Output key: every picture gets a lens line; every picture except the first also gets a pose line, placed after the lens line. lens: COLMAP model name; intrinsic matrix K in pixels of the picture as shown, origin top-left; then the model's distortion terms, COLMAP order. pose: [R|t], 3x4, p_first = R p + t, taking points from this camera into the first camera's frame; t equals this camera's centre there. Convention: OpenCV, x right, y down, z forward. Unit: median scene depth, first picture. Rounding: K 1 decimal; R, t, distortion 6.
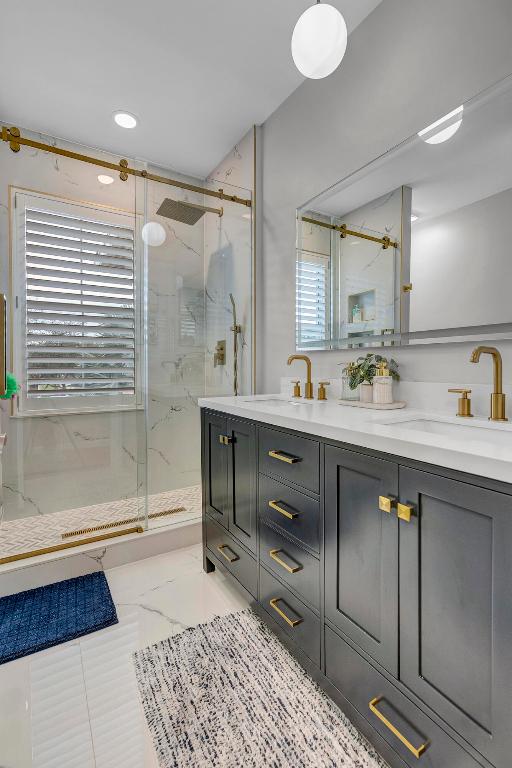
lens RADIAL K [[362.5, 0, 256.0], [0, 362.5, 384.0], [0, 0, 1]] dist [-0.003464, -0.000391]
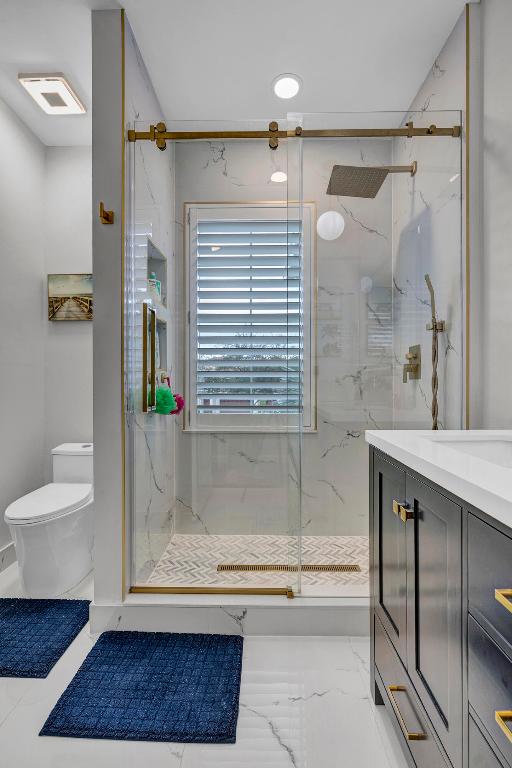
lens RADIAL K [[348.4, 0, 254.6], [0, 348.4, 382.5], [0, 0, 1]] dist [-0.005025, 0.000001]
pose [[0.843786, 0.004678, -0.536660, 0.008890], [-0.027808, 0.999000, -0.035014, -0.015236], [0.535959, 0.044468, 0.843072, 0.275630]]
